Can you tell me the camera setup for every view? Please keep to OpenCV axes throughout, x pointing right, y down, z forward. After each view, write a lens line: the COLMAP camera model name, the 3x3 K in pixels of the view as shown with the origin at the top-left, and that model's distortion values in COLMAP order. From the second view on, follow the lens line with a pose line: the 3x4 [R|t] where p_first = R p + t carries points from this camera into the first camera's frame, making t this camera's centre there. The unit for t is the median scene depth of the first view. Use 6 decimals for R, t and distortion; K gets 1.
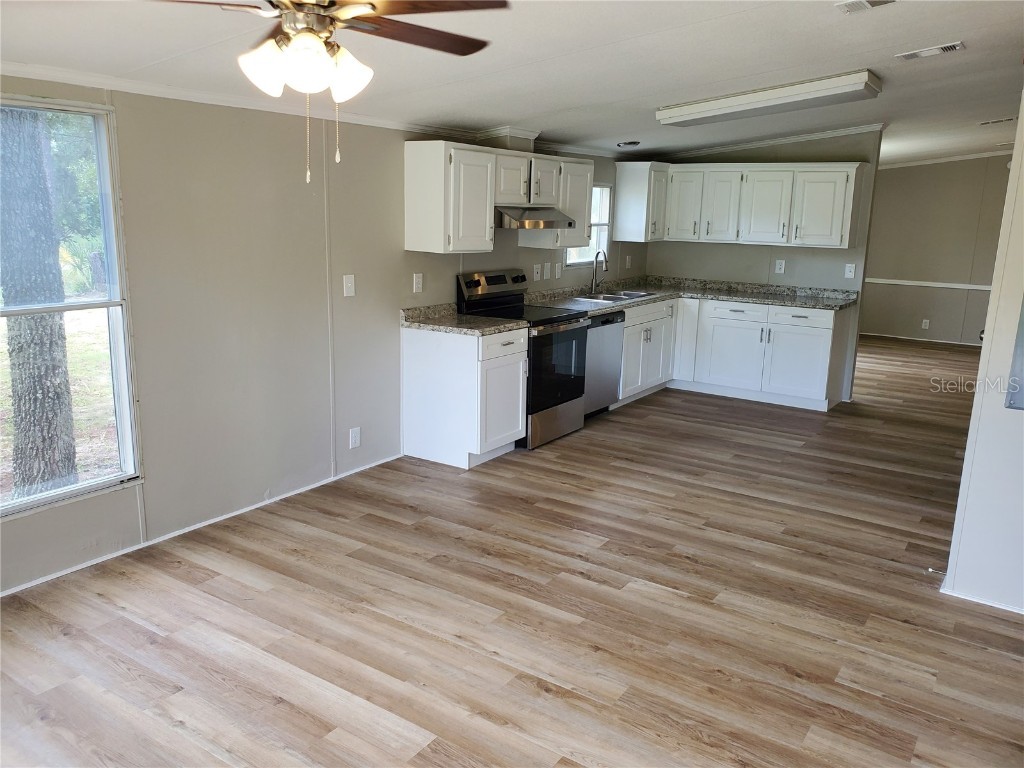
lens RADIAL K [[815.2, 0, 501.2], [0, 815.2, 420.1], [0, 0, 1]] dist [0.038986, -0.011317]
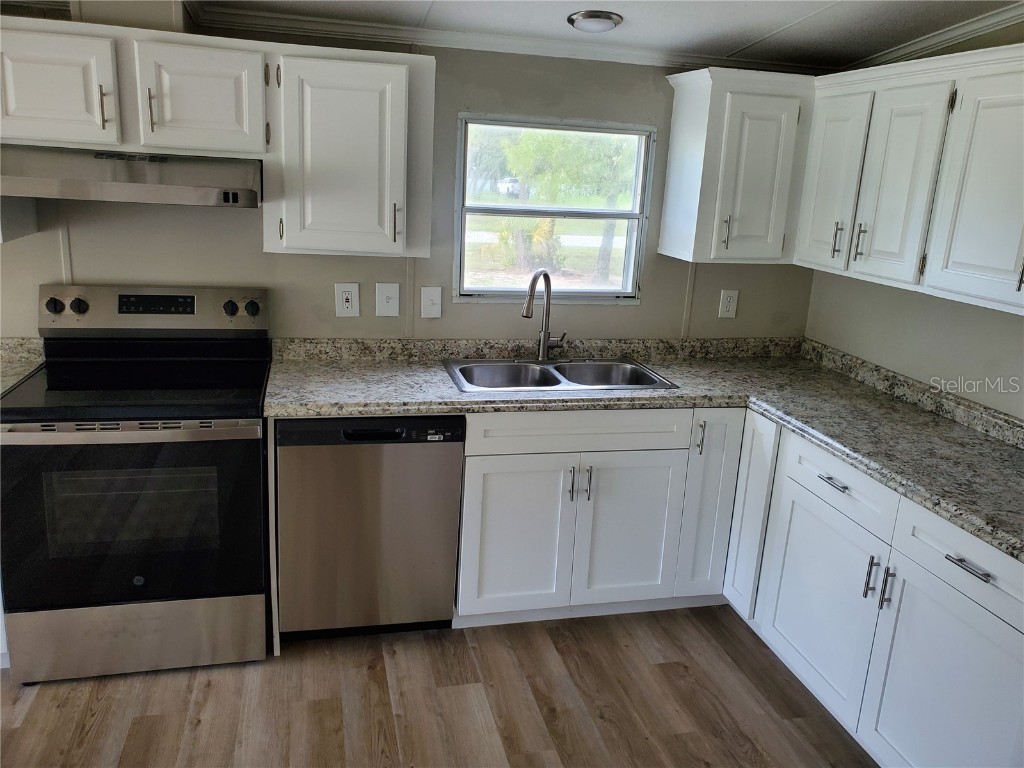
lens RADIAL K [[815.2, 0, 508.7], [0, 815.2, 381.6], [0, 0, 1]] dist [0.038986, -0.011317]
pose [[0.754921, 0.189218, -0.627926, 0.384792], [-0.207537, 0.977194, 0.044955, -0.158371], [0.622112, 0.096380, 0.776974, 0.624258]]
